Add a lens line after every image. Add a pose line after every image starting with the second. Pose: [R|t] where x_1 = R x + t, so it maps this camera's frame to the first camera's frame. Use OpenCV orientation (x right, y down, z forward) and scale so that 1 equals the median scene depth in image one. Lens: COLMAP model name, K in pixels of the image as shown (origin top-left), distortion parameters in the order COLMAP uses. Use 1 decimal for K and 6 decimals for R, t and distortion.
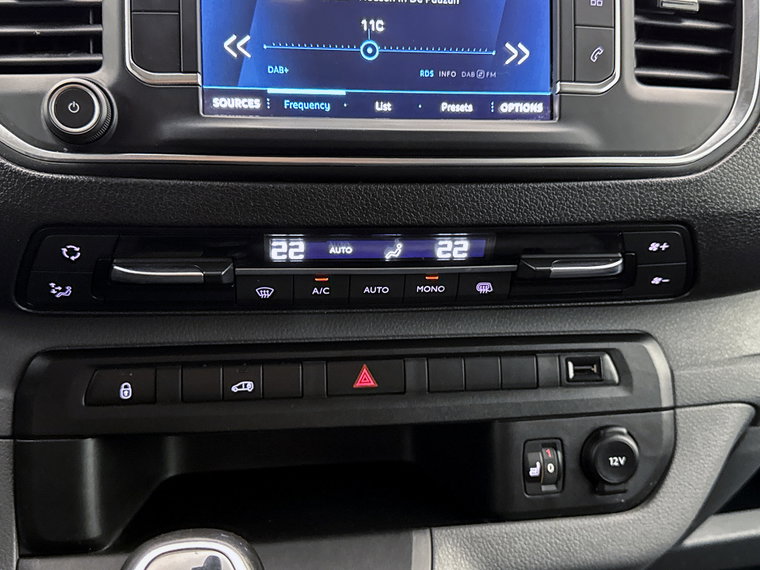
lens RADIAL K [[814.1, 0, 374.0], [0, 814.1, 282.9], [0, 0, 1]] dist [0.037023, 0.000000]
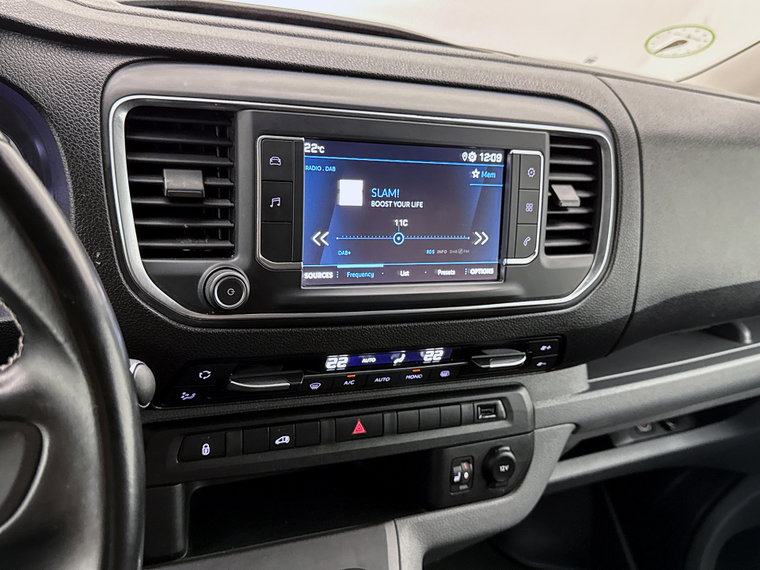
lens RADIAL K [[740.1, 0, 373.2], [0, 740.1, 283.7], [0, 0, 1]] dist [0.056050, 0.000000]
pose [[0.956648, 0.009698, 0.291086, -0.383829], [-0.040040, 0.994335, 0.098465, -0.280255], [-0.288482, -0.105851, 0.951616, -0.277541]]
